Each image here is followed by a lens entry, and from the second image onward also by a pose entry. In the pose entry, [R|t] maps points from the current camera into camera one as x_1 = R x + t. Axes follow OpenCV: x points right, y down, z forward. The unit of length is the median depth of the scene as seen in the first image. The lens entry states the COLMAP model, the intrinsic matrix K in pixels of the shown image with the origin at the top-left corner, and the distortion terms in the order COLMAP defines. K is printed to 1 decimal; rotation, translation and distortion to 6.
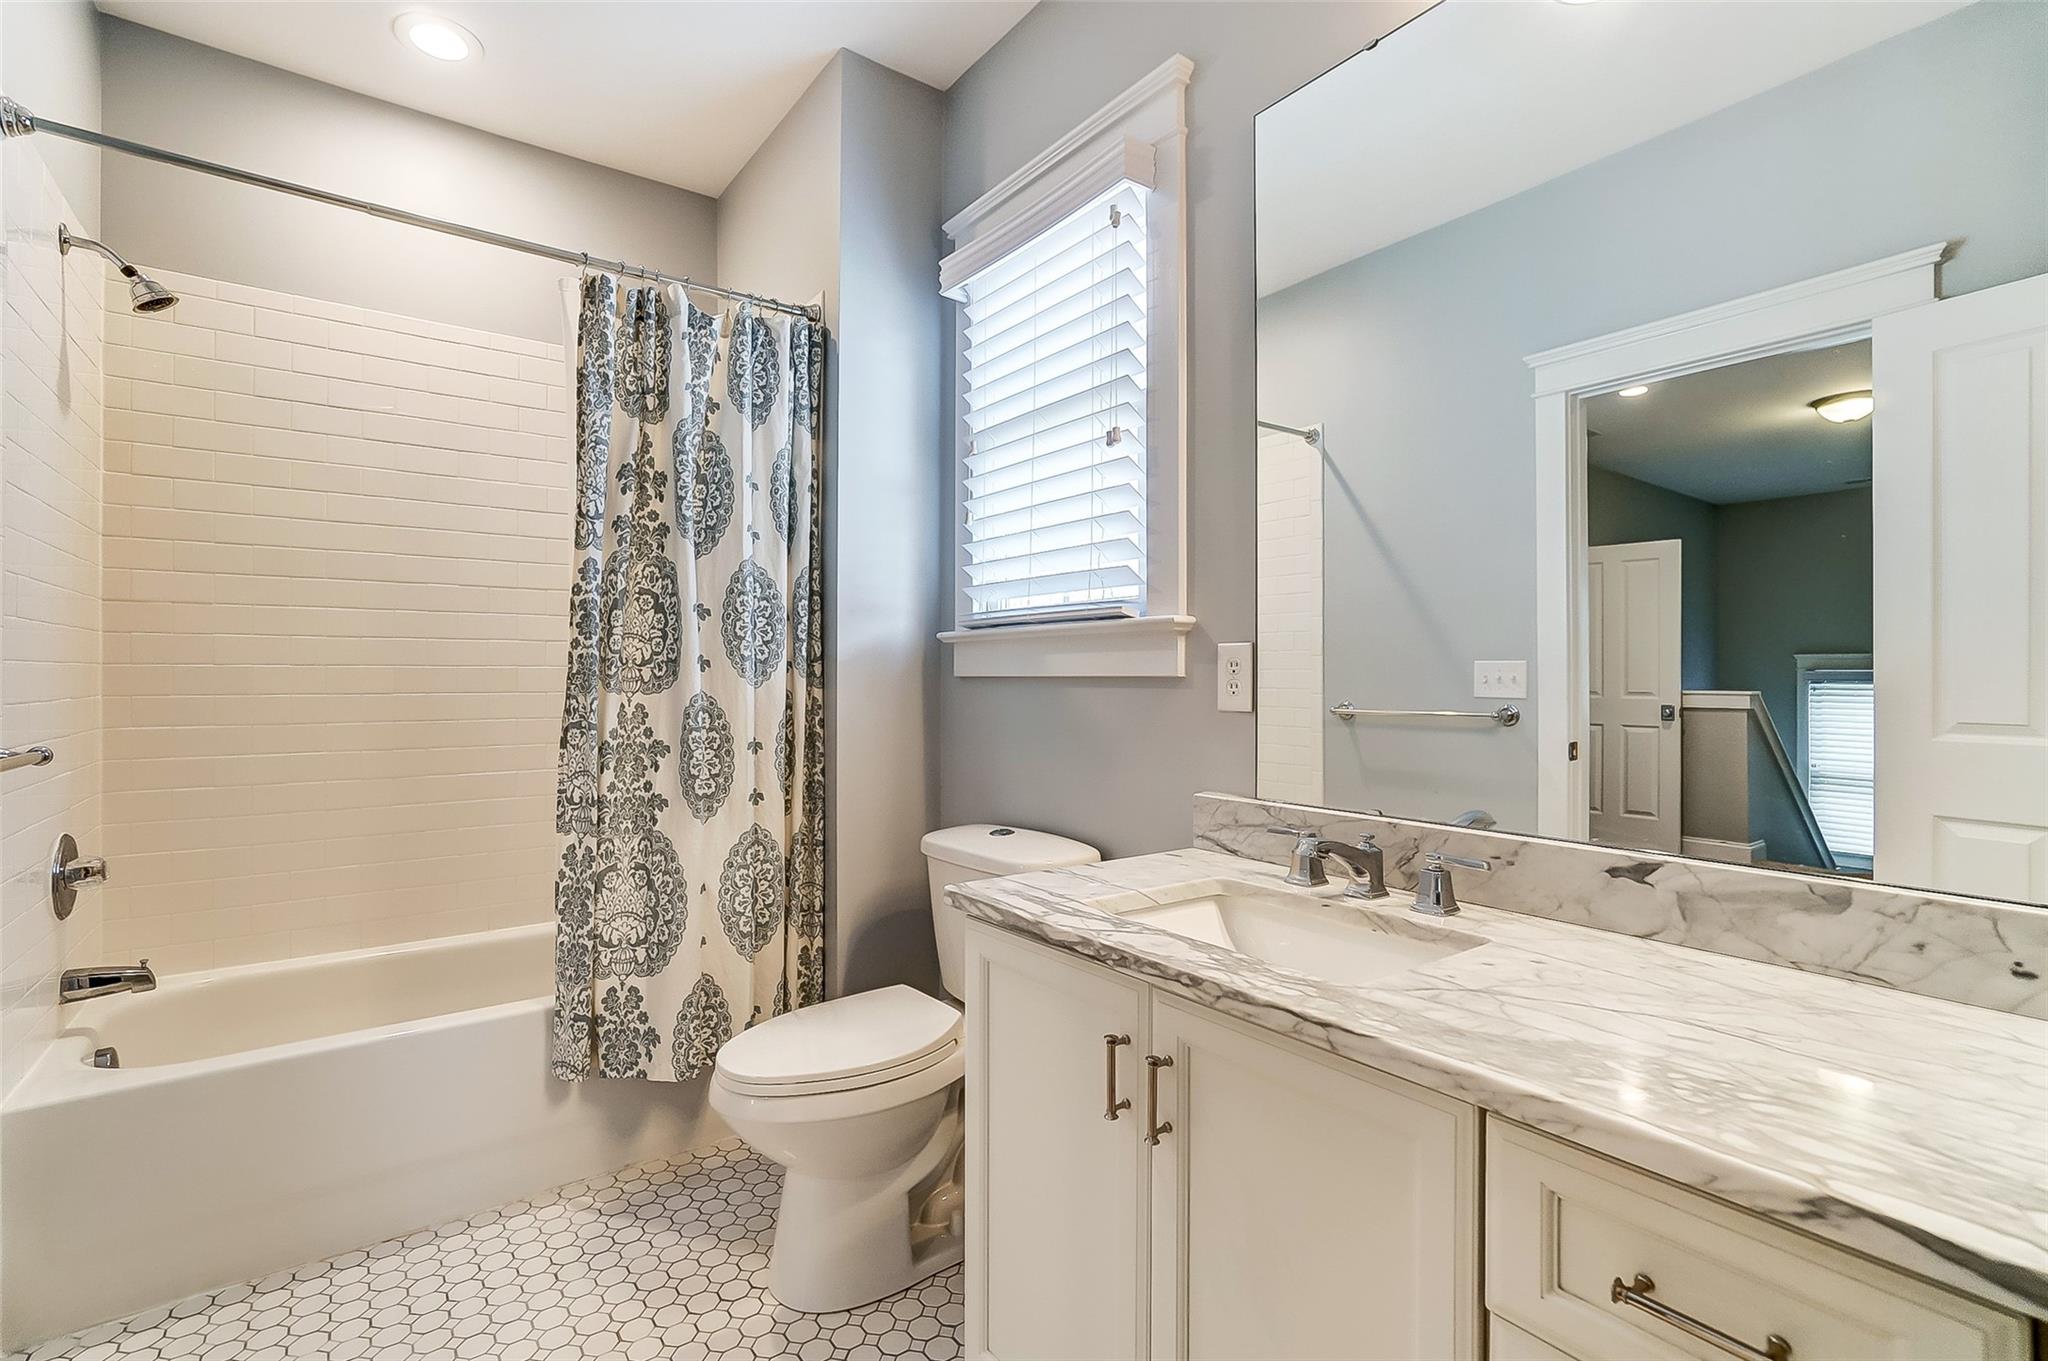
lens RADIAL K [[915.1, 0, 1016.7], [0, 915.1, 669.4], [0, 0, 1]] dist [-0.034605, 0.016732]
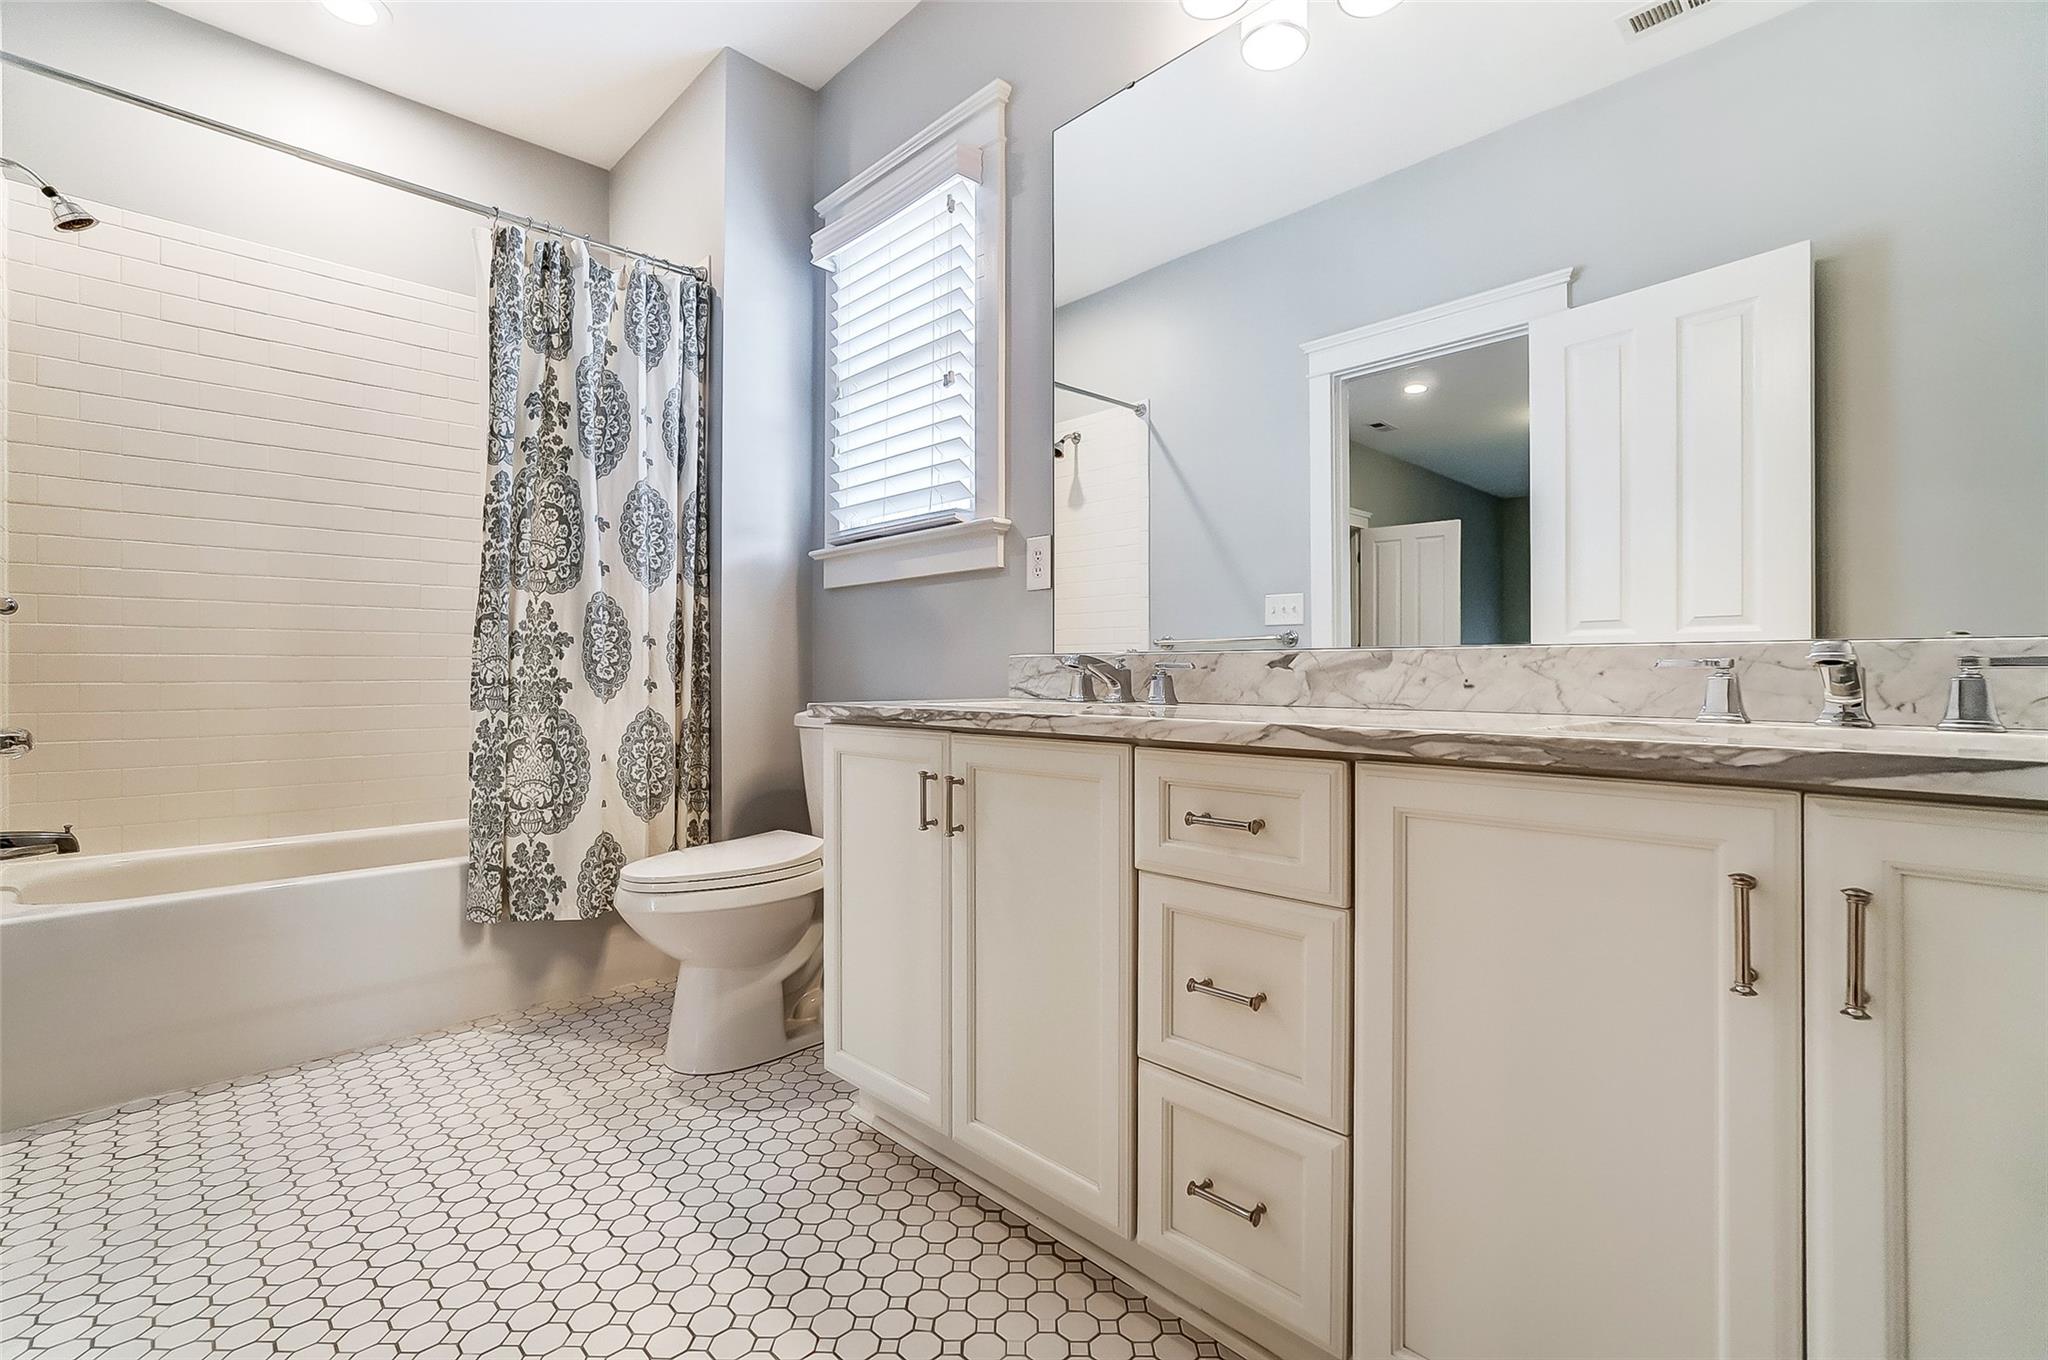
lens RADIAL K [[901.2, 0, 1023.7], [0, 901.2, 672.3], [0, 0, 1]] dist [-0.033248, 0.015593]
pose [[0.991147, -0.000739, 0.132766, 0.038084], [-0.000027, 0.999983, 0.005773, 0.125038], [-0.132768, -0.005726, 0.991131, -0.213415]]
